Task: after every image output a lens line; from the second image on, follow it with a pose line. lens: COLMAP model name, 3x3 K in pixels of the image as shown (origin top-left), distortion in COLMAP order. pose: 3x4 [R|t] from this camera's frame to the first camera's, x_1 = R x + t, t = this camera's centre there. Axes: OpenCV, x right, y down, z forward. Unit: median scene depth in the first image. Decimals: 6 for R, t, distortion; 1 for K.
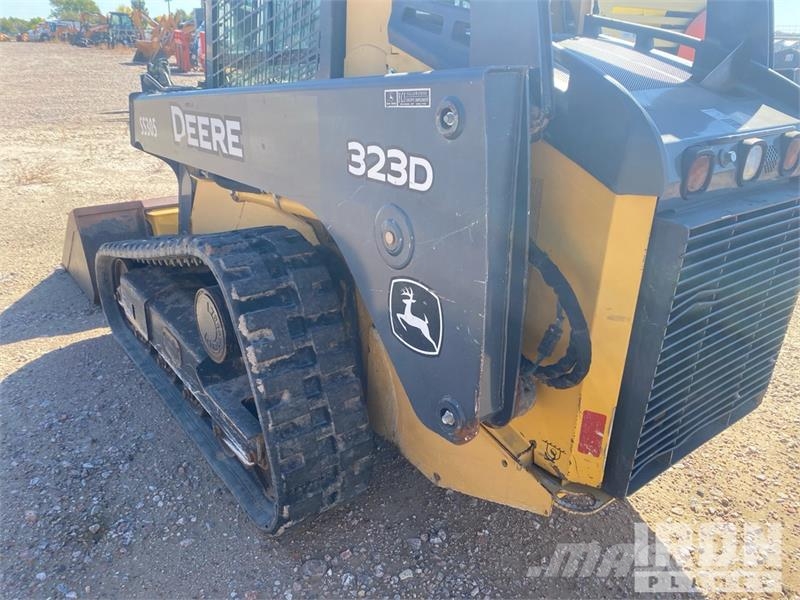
lens RADIAL K [[612.2, 0, 399.6], [0, 612.2, 291.0], [0, 0, 1]] dist [0.063926, -0.079118]
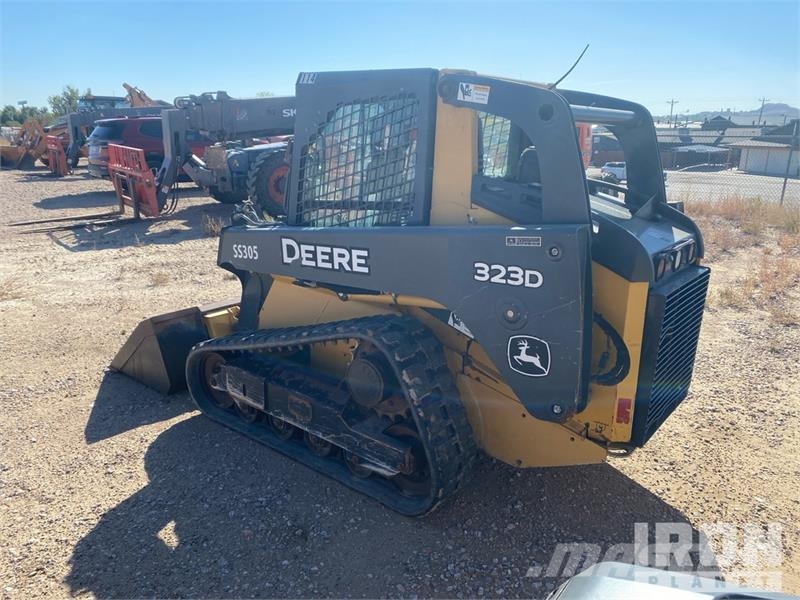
lens RADIAL K [[605.6, 0, 394.6], [0, 605.6, 299.3], [0, 0, 1]] dist [0.110721, -0.232755]
pose [[0.974346, -0.082353, 0.209447, -0.601078], [0.105808, 0.989002, -0.103347, 0.017349], [-0.198632, 0.122857, 0.972343, -0.572862]]
